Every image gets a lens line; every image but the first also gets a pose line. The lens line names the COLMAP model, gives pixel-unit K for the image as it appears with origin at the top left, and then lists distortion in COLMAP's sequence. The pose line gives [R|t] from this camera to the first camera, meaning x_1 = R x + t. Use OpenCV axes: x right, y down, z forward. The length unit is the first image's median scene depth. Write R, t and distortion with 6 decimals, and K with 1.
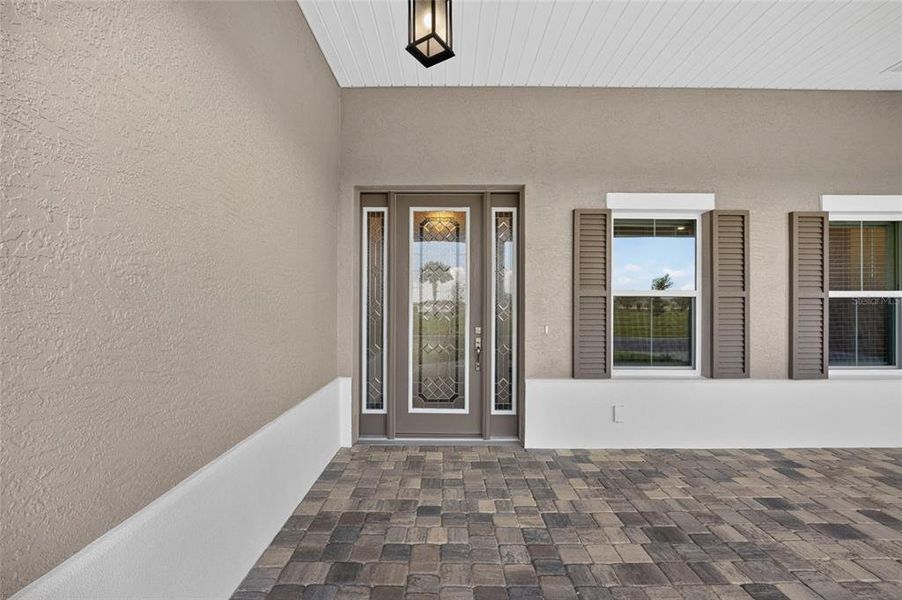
lens RADIAL K [[360.8, 0, 451.0], [0, 360.8, 300.0], [0, 0, 1]] dist [-0.036142, 0.006745]
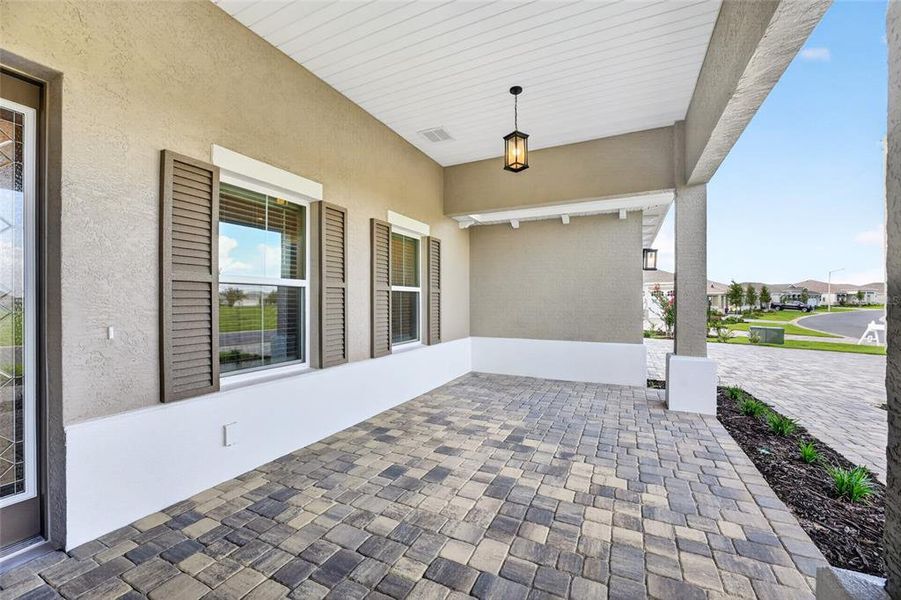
lens RADIAL K [[360.4, 0, 450.5], [0, 360.4, 300.0], [0, 0, 1]] dist [-0.036142, 0.006745]
pose [[0.433631, -0.000857, 0.901090, -0.015520], [-0.016117, 0.999832, 0.008707, 0.013407], [-0.900946, -0.018298, 0.433545, 0.243935]]
